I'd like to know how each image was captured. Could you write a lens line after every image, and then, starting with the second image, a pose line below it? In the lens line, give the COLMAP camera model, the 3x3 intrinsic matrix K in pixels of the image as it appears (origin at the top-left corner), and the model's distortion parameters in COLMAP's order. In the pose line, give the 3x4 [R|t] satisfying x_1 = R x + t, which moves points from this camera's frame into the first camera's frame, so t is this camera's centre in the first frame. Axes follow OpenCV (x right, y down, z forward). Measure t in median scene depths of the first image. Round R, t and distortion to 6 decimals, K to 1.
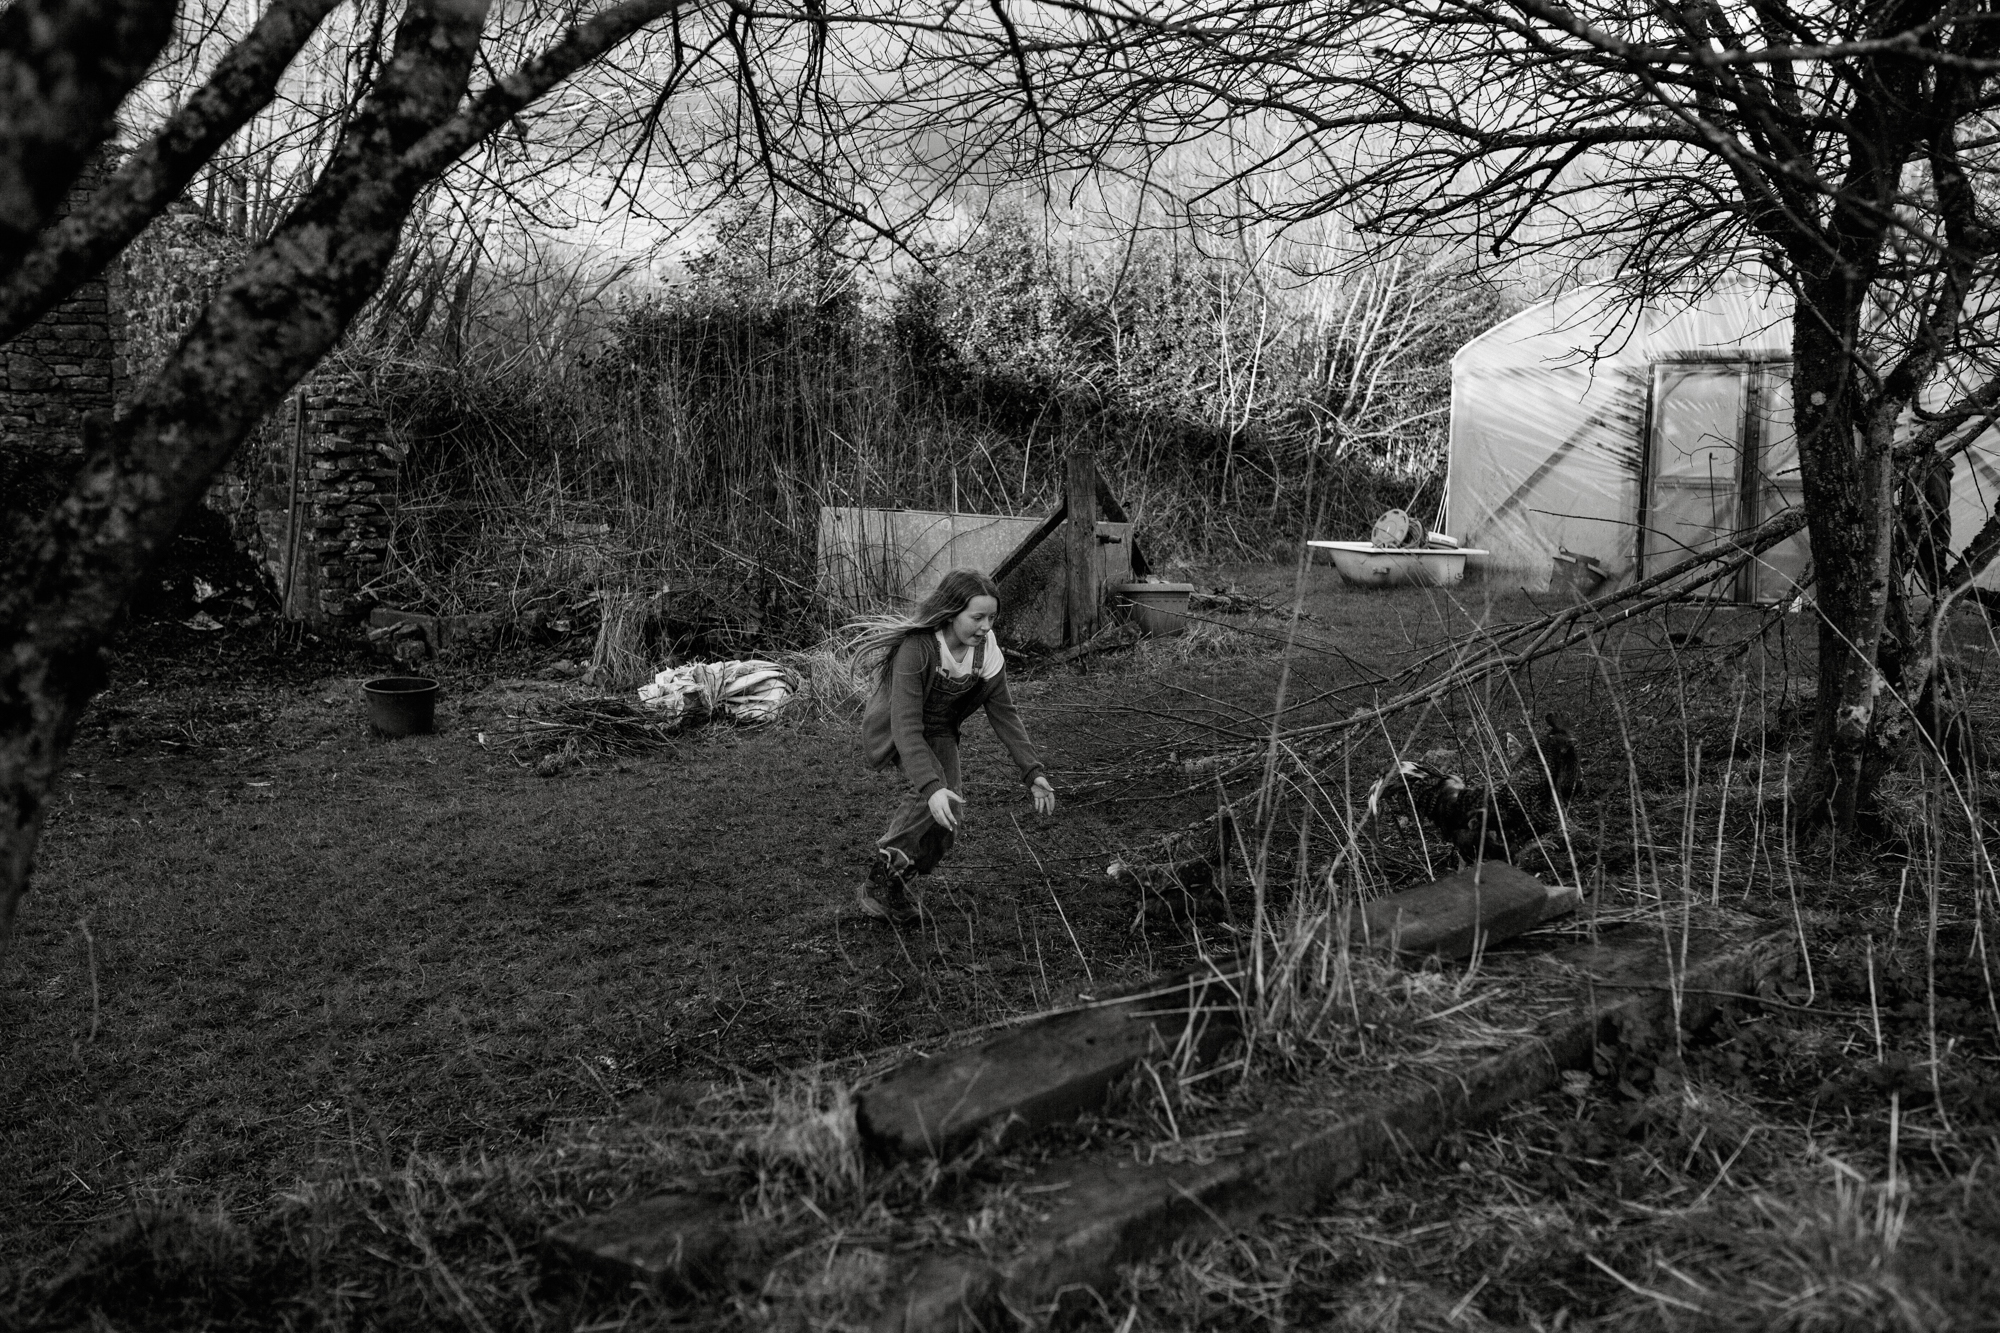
lens RADIAL K [[2097.8, 0, 999.0], [0, 2097.8, 661.1], [0, 0, 1]] dist [-0.026813, 0.000000]
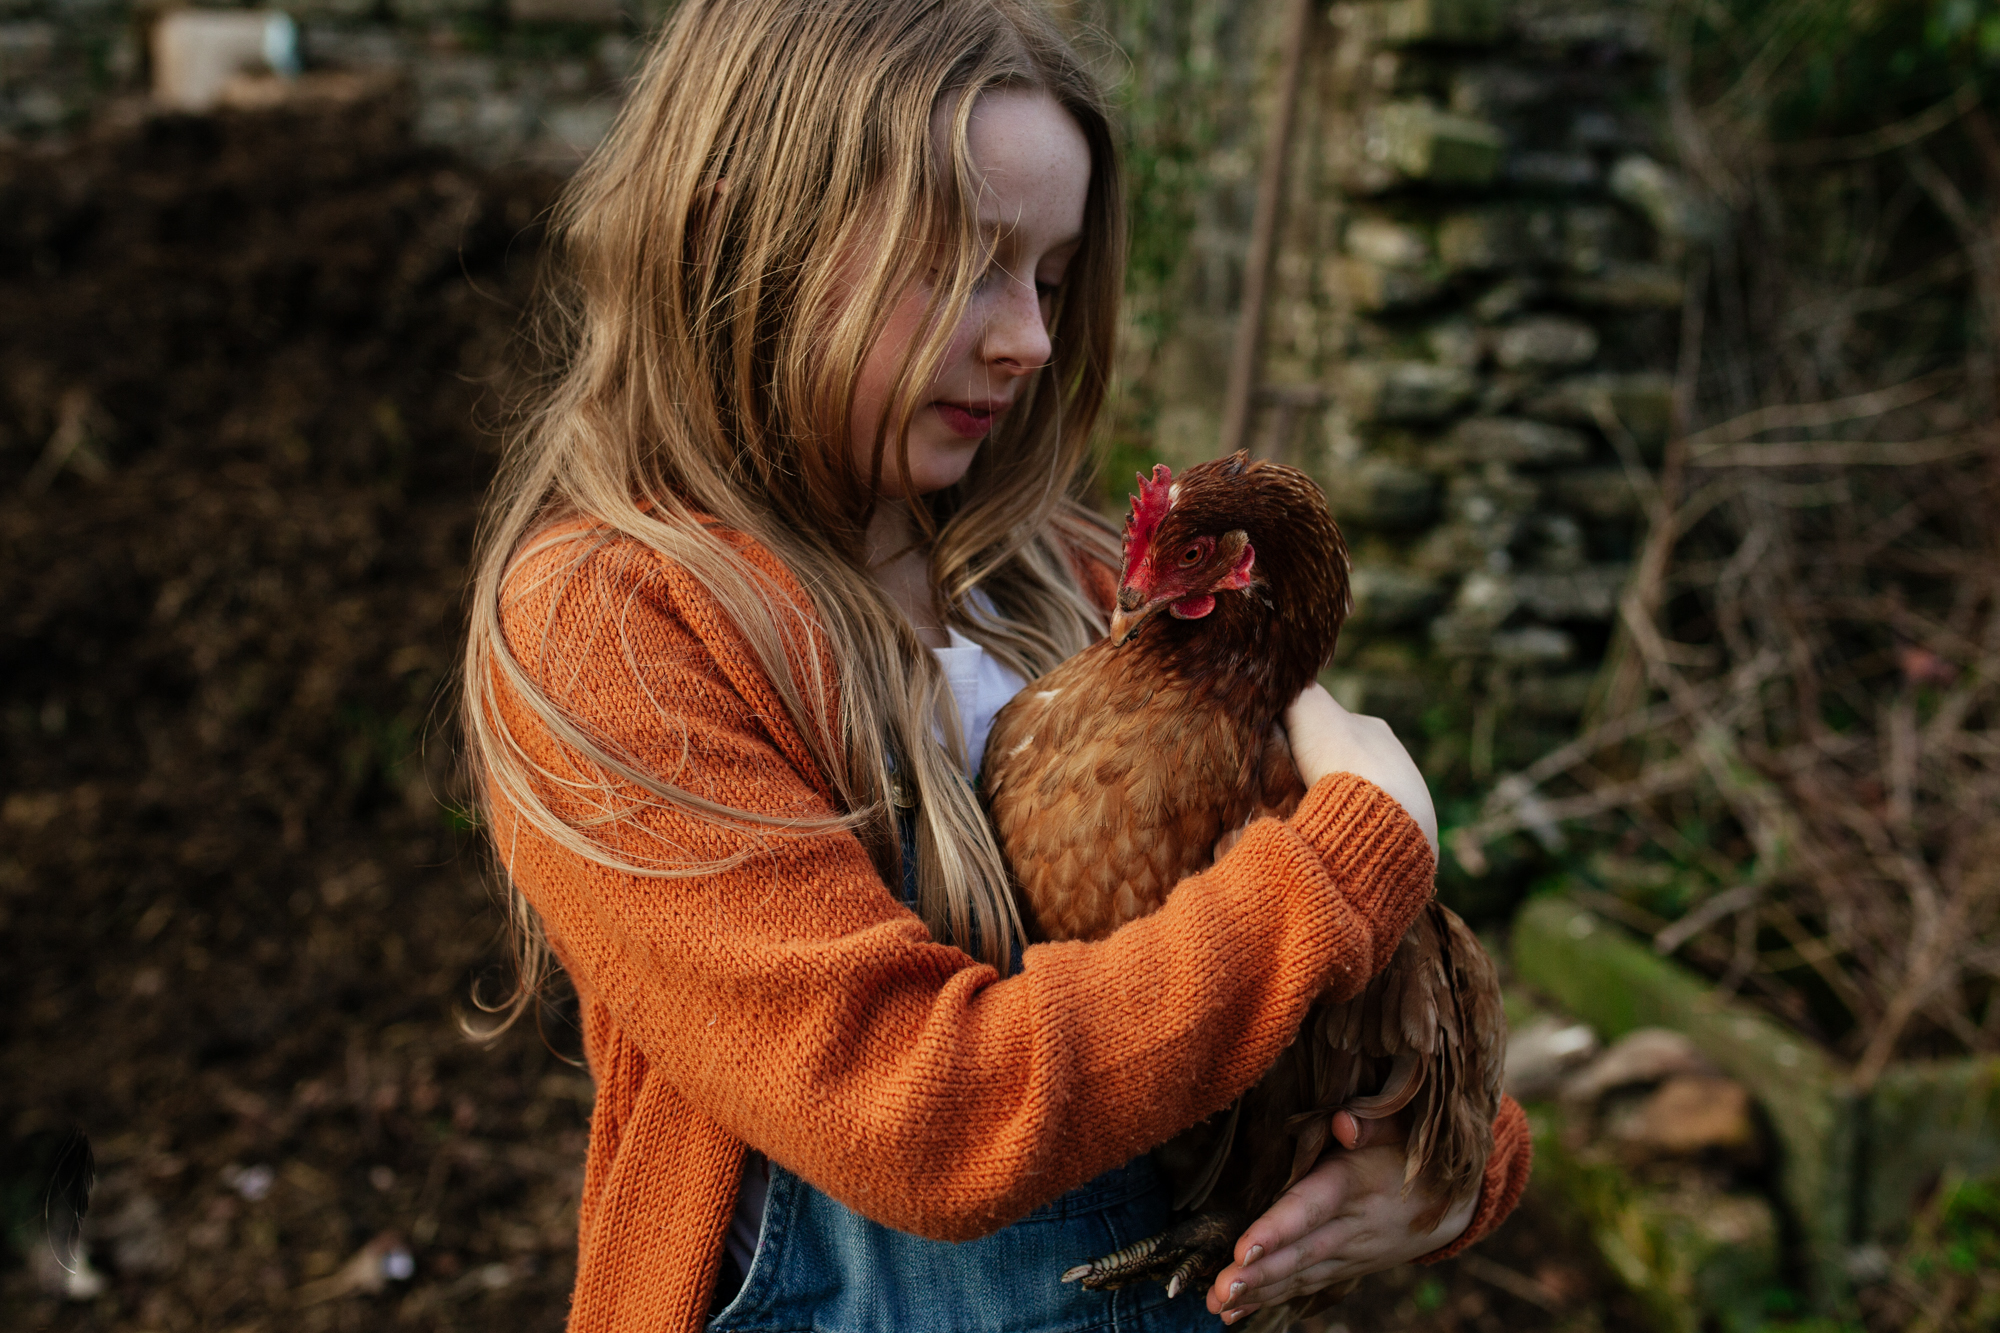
lens RADIAL K [[2097.8, 0, 1003.3], [0, 2097.8, 663.3], [0, 0, 1]] dist [-0.026813, 0.000000]
pose [[0.849588, 0.112104, -0.515397, -0.232993], [-0.060825, 0.991457, 0.115388, -0.071633], [0.523929, -0.066683, 0.849148, 0.775948]]
